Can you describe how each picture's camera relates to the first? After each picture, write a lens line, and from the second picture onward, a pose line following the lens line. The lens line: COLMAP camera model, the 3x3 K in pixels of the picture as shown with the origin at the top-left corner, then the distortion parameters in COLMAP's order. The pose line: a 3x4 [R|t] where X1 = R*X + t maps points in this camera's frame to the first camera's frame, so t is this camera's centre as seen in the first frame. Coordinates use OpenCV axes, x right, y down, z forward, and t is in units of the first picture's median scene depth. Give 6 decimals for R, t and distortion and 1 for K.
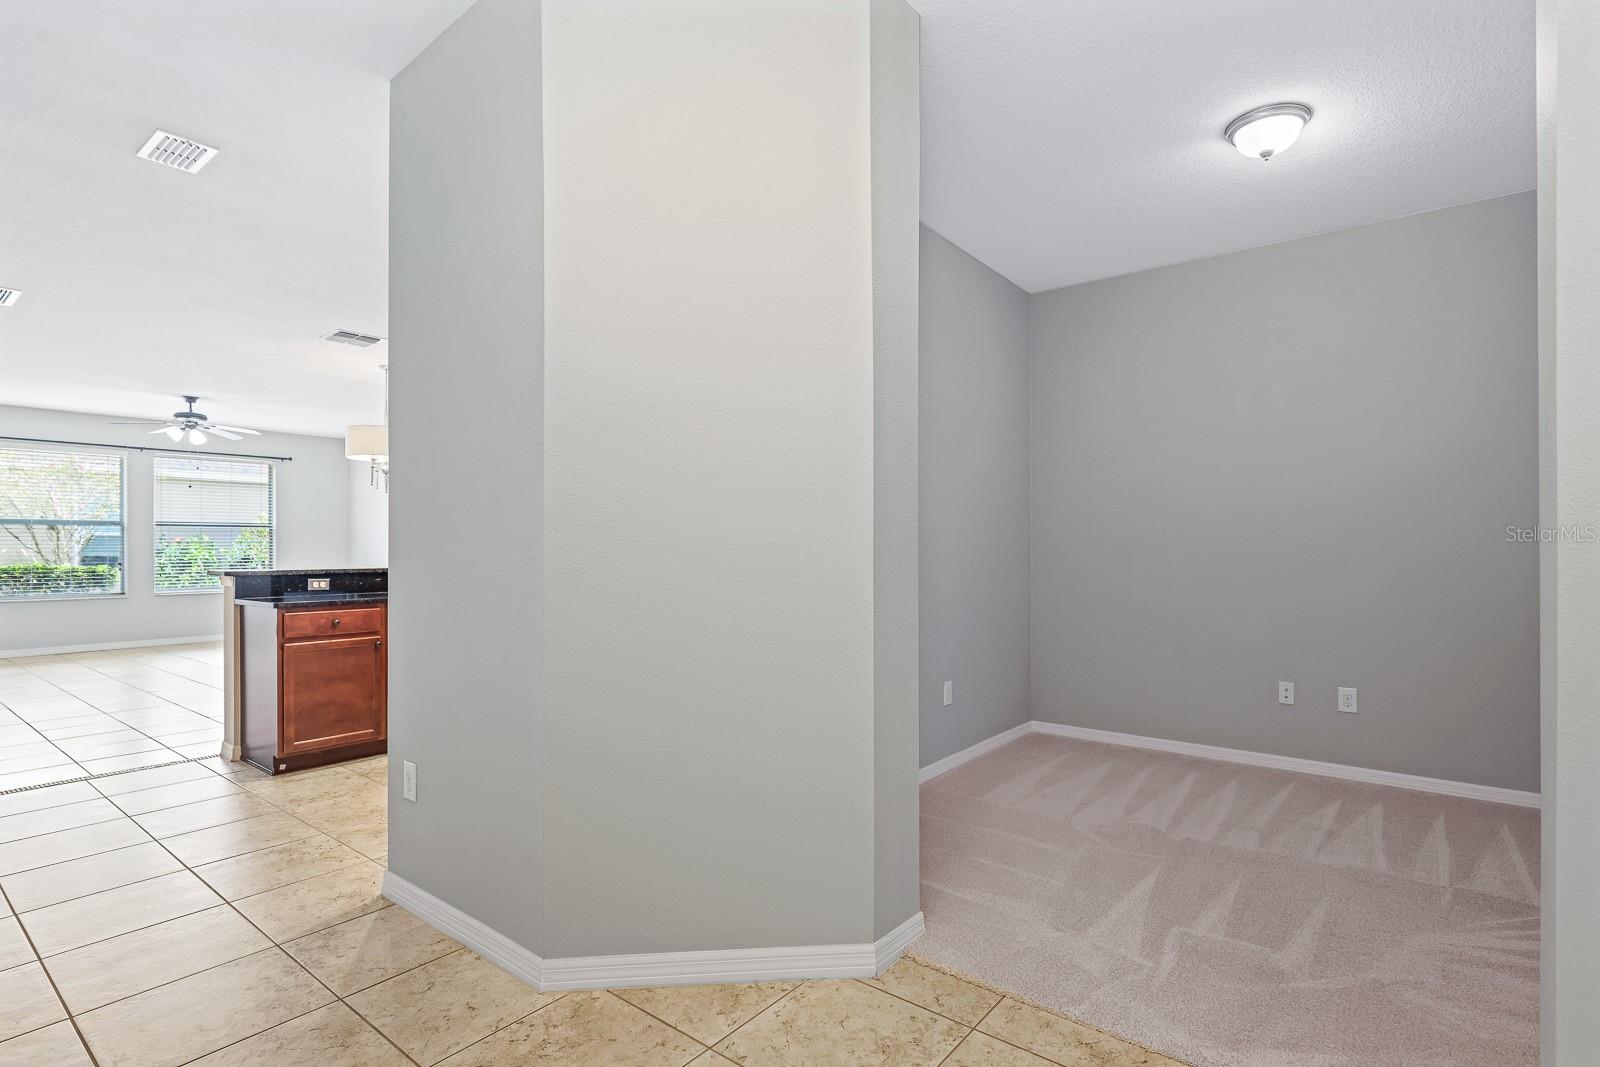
lens RADIAL K [[768.7, 0, 796.3], [0, 768.7, 537.6], [0, 0, 1]] dist [0.000134, 0.000005]
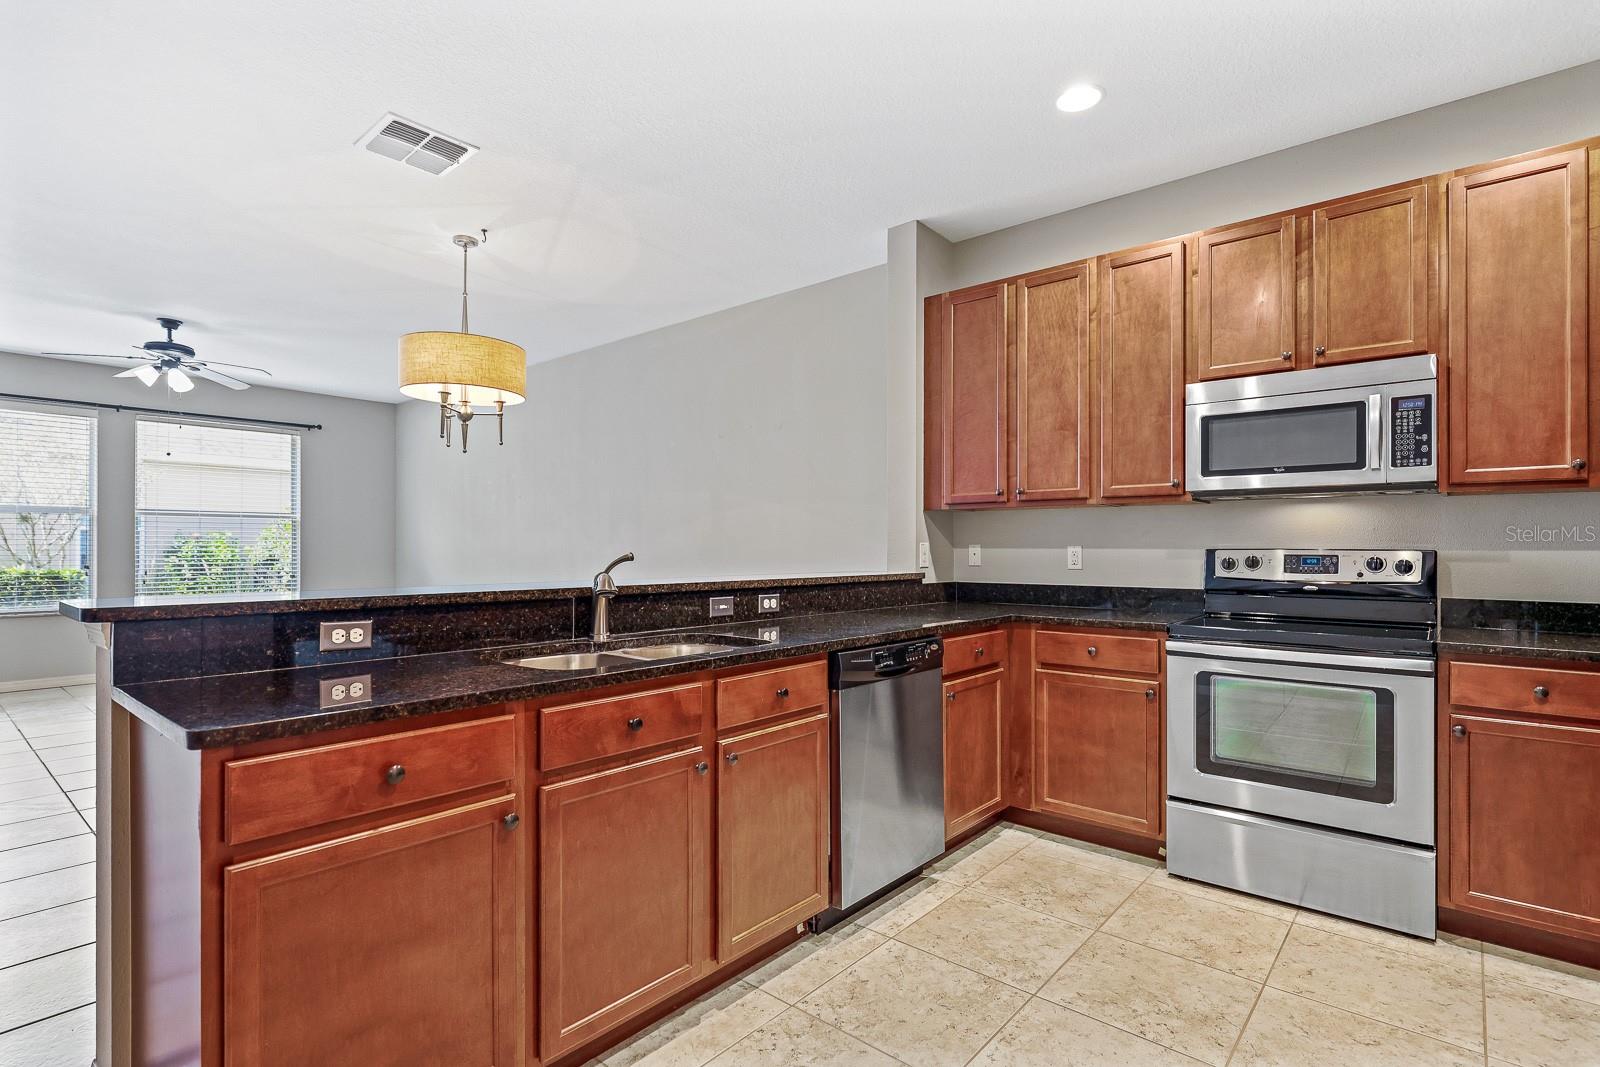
lens RADIAL K [[778.7, 0, 804.6], [0, 778.7, 542.7], [0, 0, 1]] dist [-0.003388, -0.000258]
pose [[0.999312, 0.003025, -0.036965, -0.209578], [-0.002772, 0.999972, 0.006890, 0.005527], [0.036985, -0.006783, 0.999293, 0.344104]]
